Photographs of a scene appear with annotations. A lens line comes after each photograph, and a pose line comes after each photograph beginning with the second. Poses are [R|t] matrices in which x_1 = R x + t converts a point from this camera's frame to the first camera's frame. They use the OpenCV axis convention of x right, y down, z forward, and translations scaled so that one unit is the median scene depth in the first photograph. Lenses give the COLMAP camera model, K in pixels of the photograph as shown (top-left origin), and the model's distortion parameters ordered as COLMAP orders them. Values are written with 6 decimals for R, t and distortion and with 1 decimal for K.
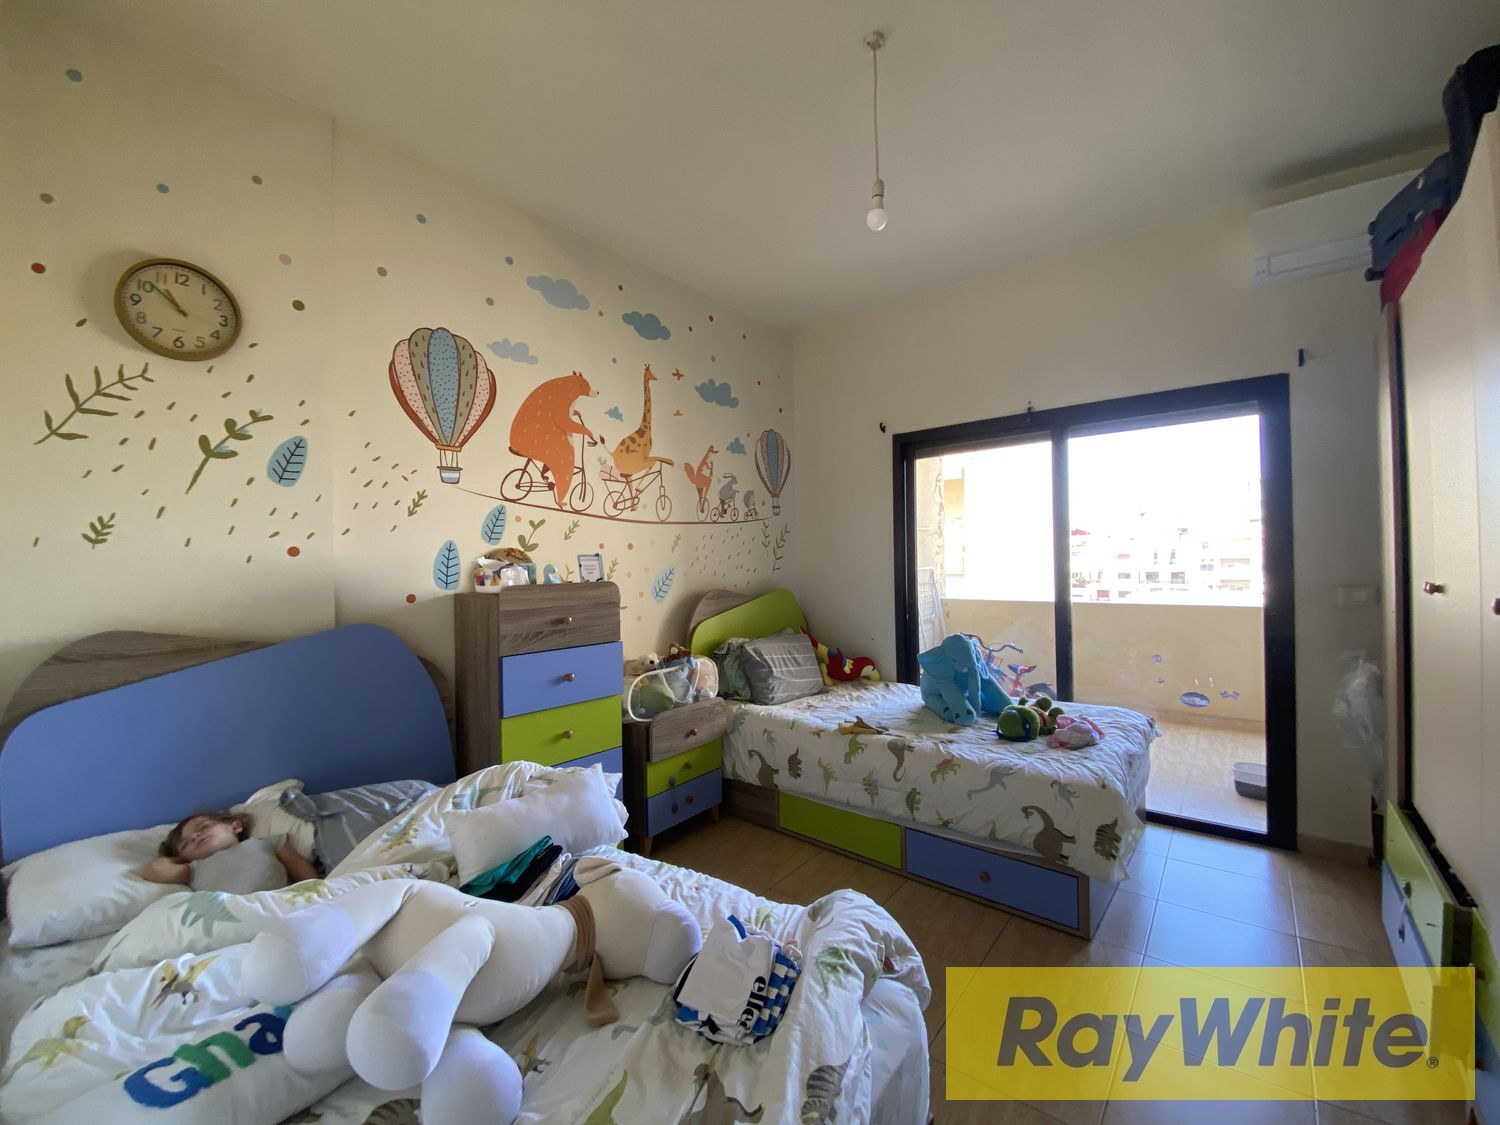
lens RADIAL K [[601.1, 0, 762.7], [0, 601.1, 557.7], [0, 0, 1]] dist [0.019522, -0.027192]
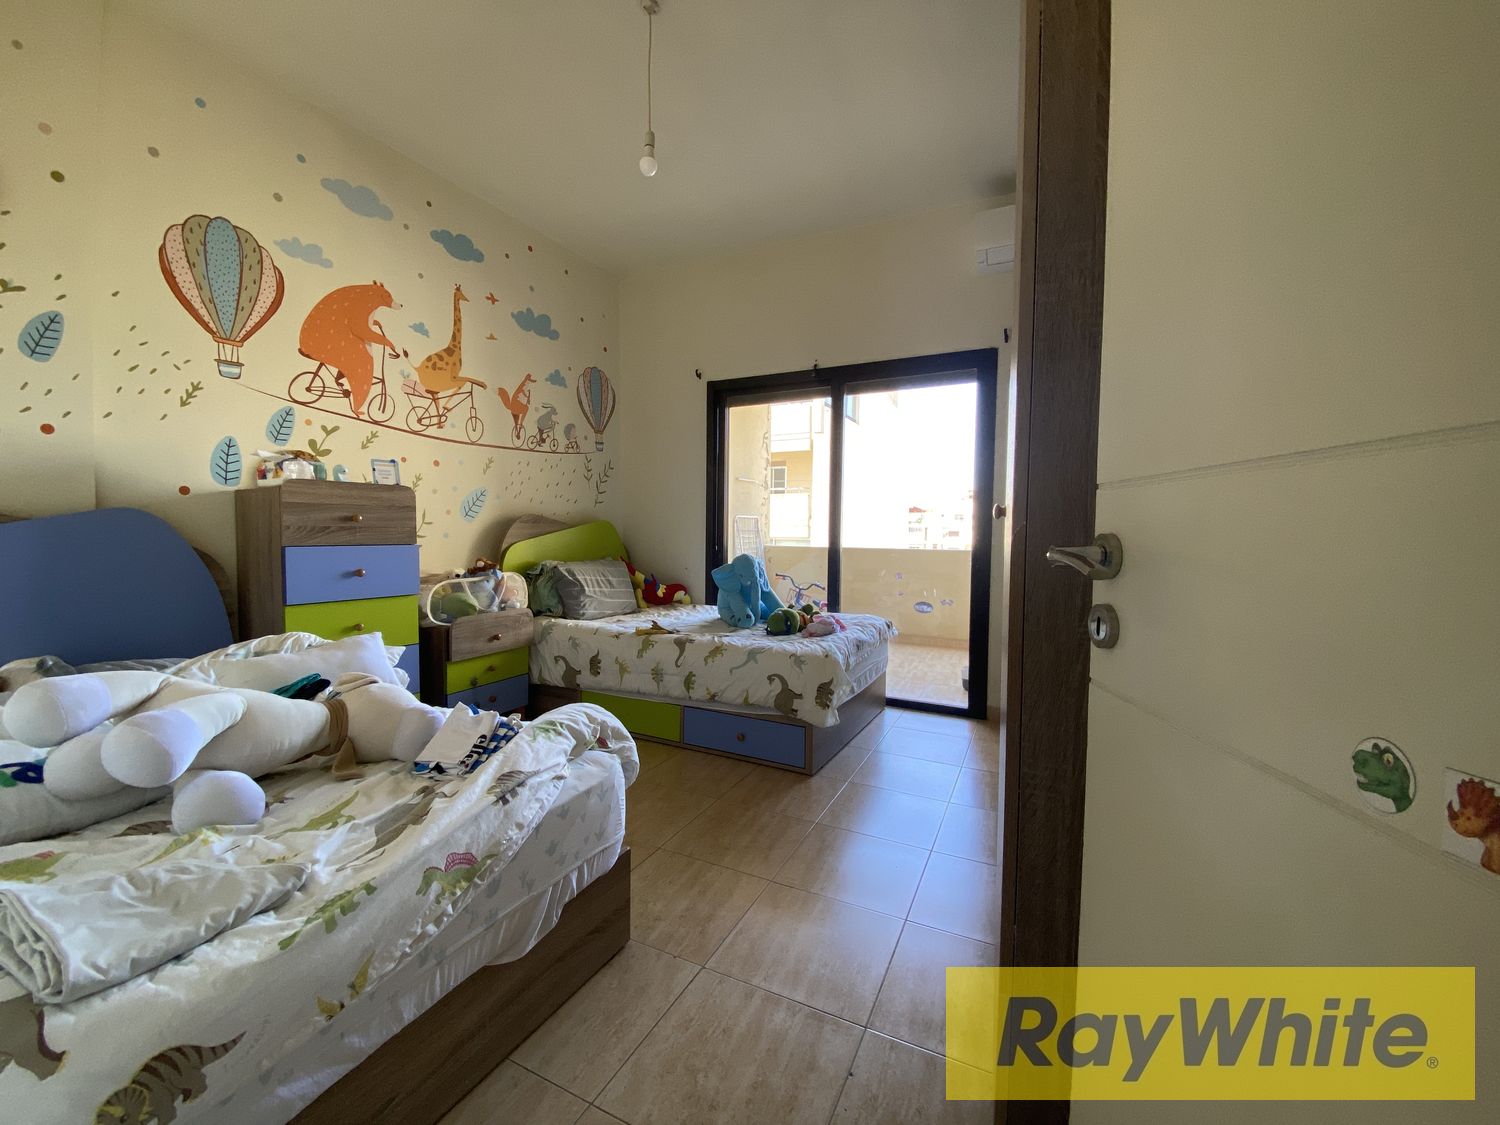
lens RADIAL K [[601.1, 0, 762.7], [0, 601.1, 557.7], [0, 0, 1]] dist [0.019522, -0.027192]
pose [[0.975086, 0.019238, 0.220990, 0.109310], [-0.030349, 0.998434, 0.046994, 0.087604], [-0.219740, -0.052530, 0.974143, -0.145284]]
